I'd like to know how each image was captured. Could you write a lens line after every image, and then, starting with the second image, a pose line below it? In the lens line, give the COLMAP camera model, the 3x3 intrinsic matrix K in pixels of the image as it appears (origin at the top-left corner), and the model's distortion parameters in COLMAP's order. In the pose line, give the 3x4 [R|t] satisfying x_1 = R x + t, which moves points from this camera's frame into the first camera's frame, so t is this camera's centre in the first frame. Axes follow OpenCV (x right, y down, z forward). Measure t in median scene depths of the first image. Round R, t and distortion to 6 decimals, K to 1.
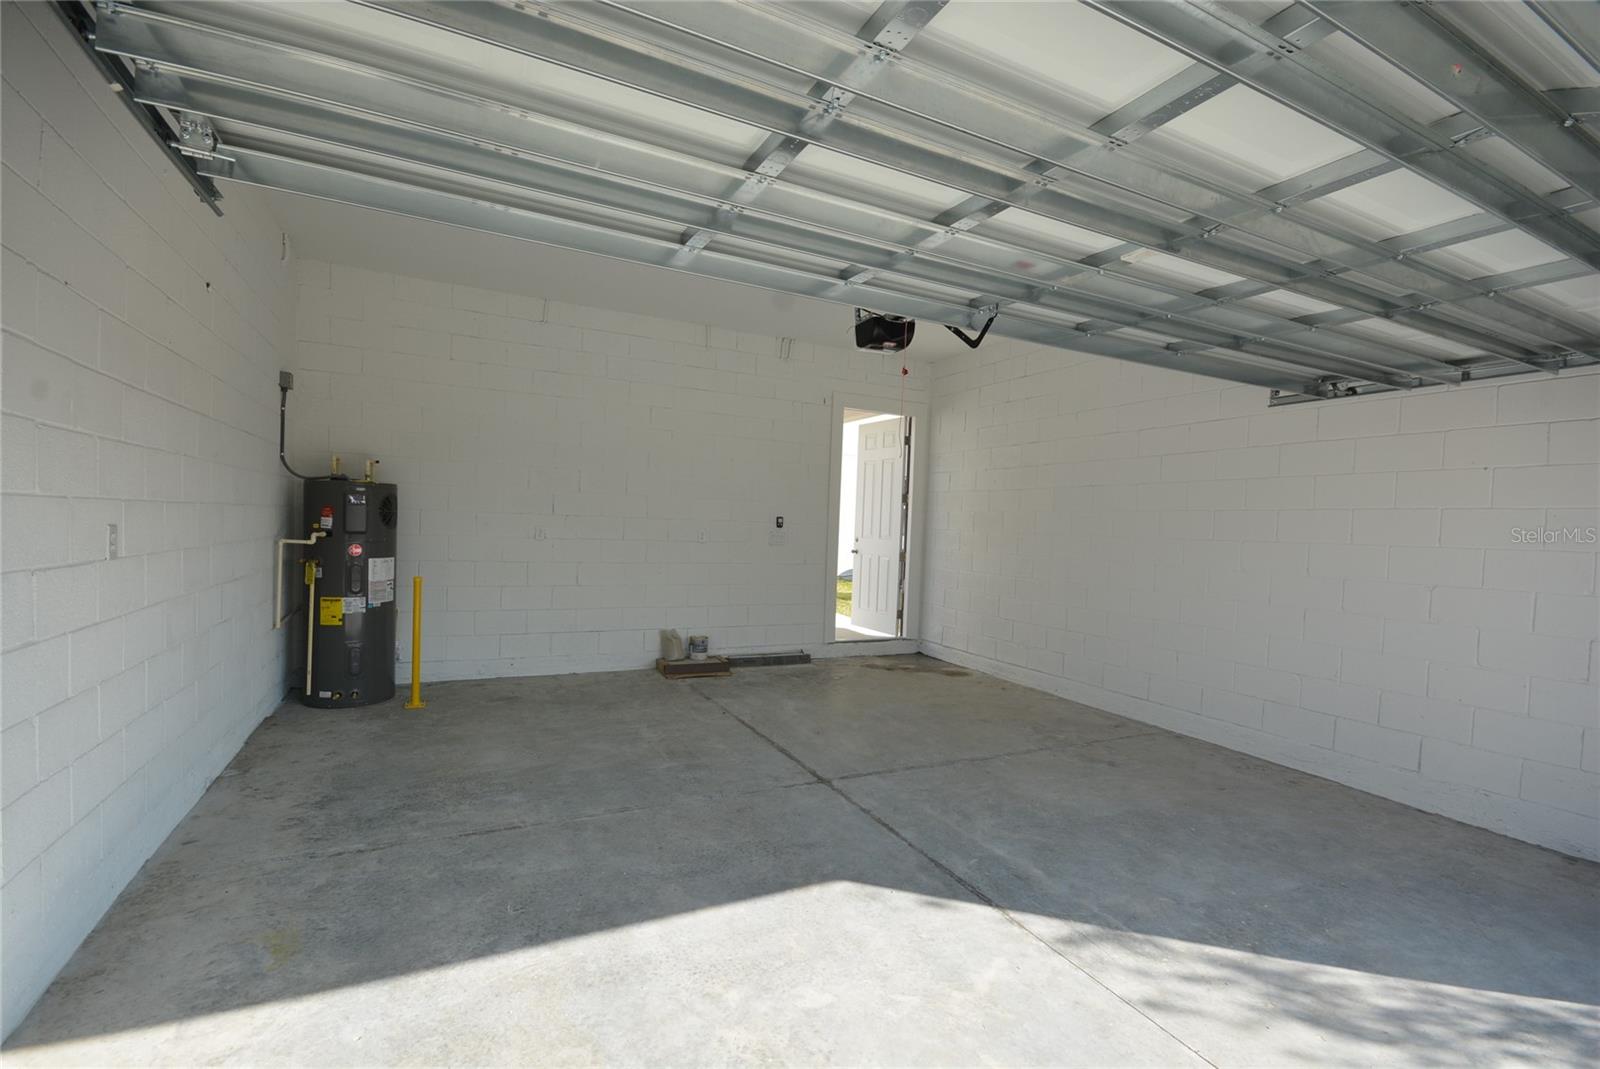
lens RADIAL K [[703.1, 0, 789.1], [0, 703.1, 550.3], [0, 0, 1]] dist [0.021743, -0.017531]
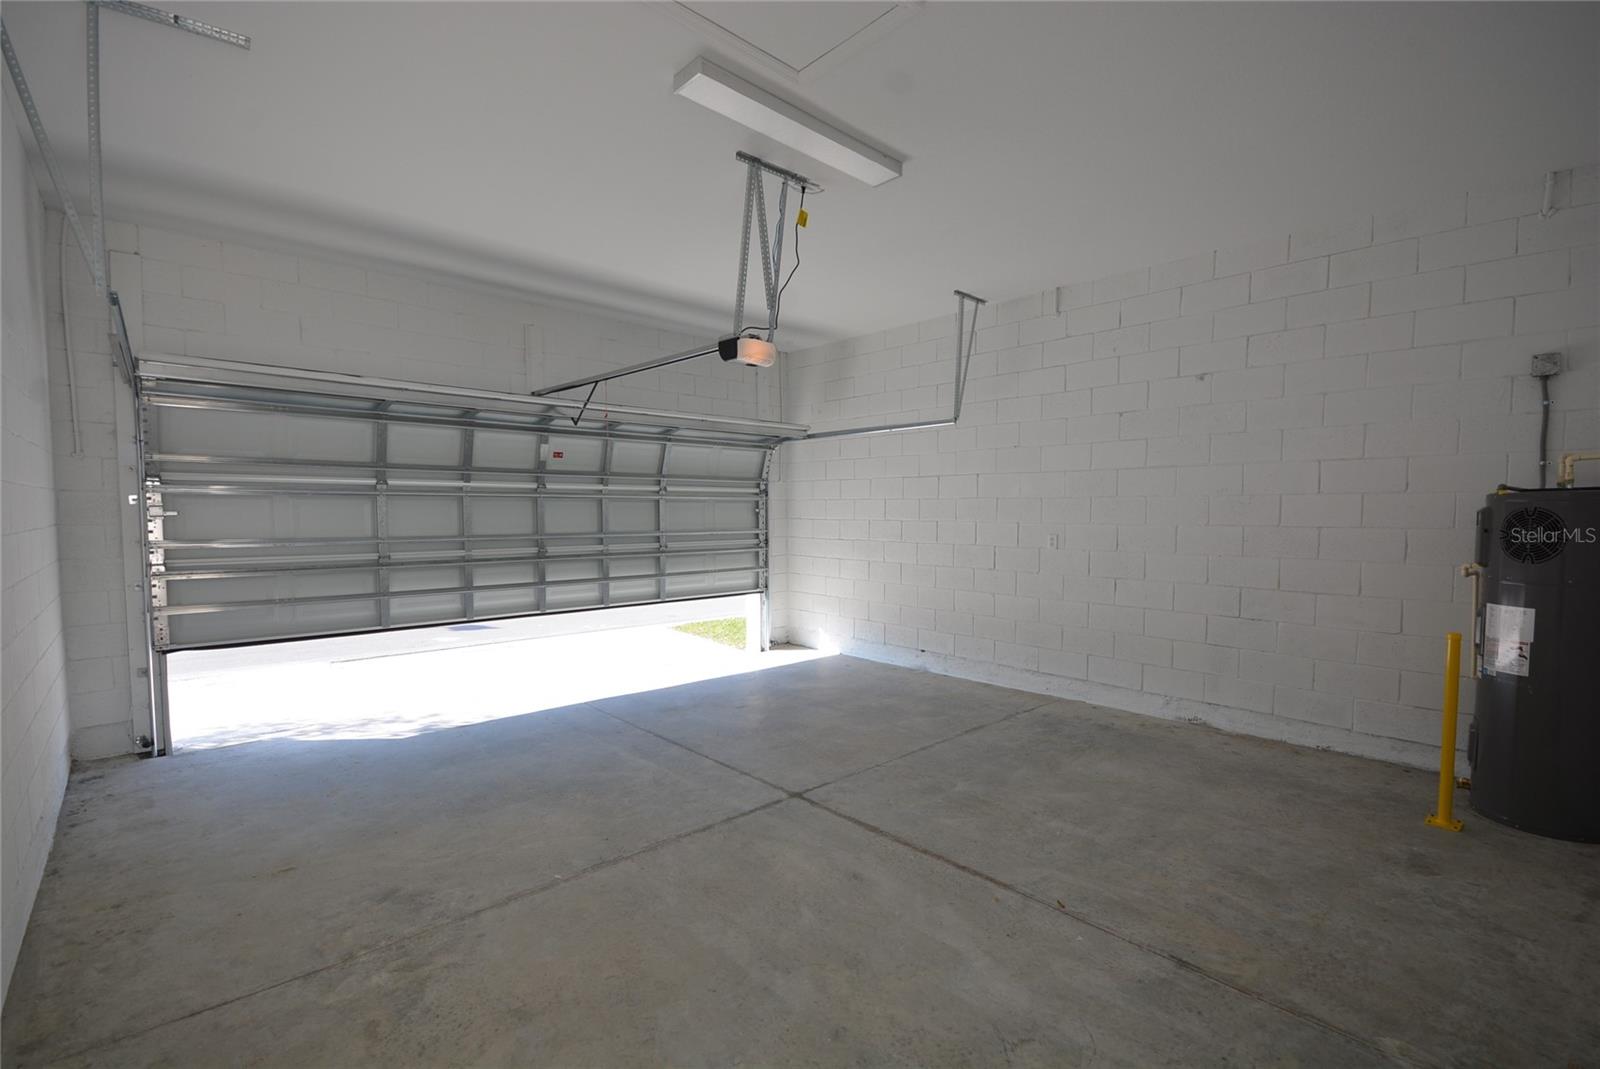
lens RADIAL K [[703.1, 0, 789.1], [0, 703.1, 550.3], [0, 0, 1]] dist [0.021743, -0.017531]
pose [[-0.960070, -0.022979, -0.278815, 0.320210], [-0.047134, 0.995660, 0.080243, -0.078091], [0.275761, 0.090181, -0.956987, 1.811668]]
